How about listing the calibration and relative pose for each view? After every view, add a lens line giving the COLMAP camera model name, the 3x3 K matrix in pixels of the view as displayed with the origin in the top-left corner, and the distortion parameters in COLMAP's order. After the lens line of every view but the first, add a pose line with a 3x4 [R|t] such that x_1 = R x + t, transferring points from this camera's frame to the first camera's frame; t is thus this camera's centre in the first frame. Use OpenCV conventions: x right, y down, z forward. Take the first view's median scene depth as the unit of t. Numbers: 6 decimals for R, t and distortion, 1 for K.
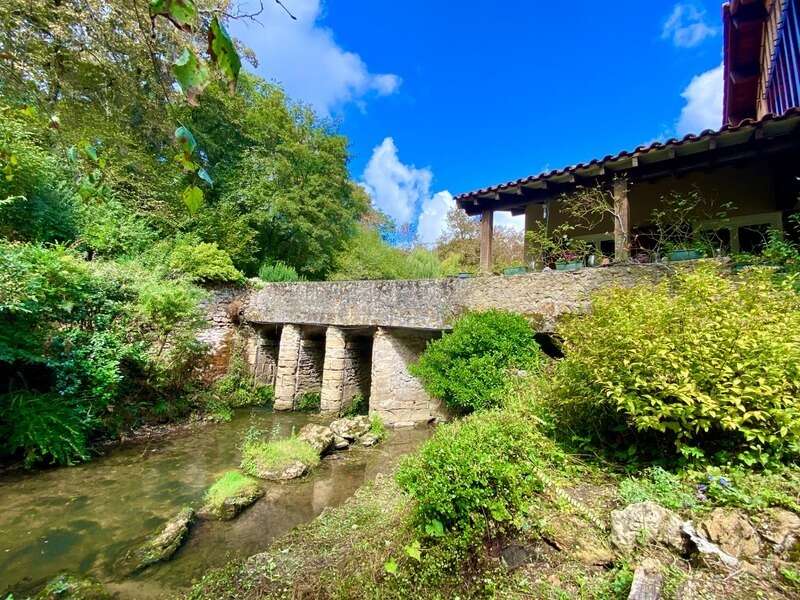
lens RADIAL K [[343.7, 0, 400.0], [0, 343.7, 300.0], [0, 0, 1]] dist [-0.019100, -0.000555]
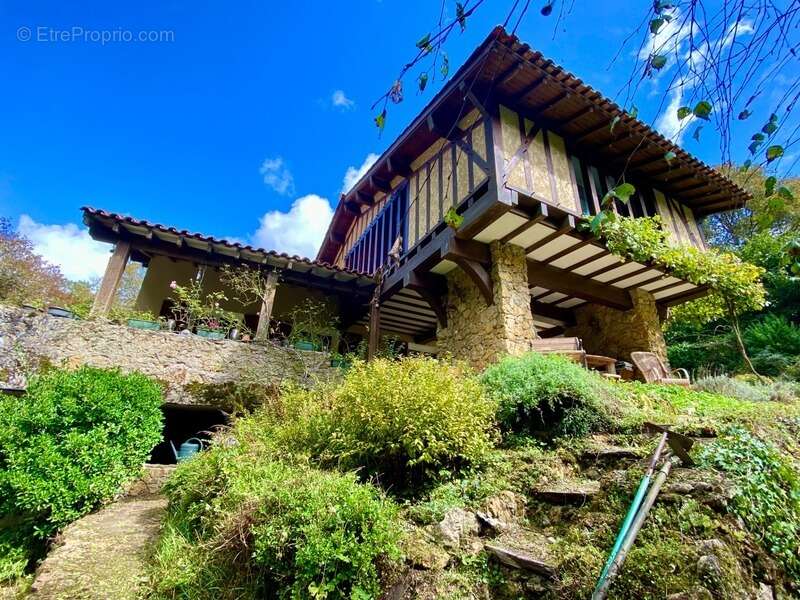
lens RADIAL K [[343.7, 0, 400.0], [0, 343.7, 300.0], [0, 0, 1]] dist [-0.019100, -0.000555]
pose [[0.406464, 0.307809, 0.860256, -0.175870], [-0.116600, 0.951319, -0.285300, 0.026512], [-0.906196, 0.015658, 0.422568, 0.094943]]
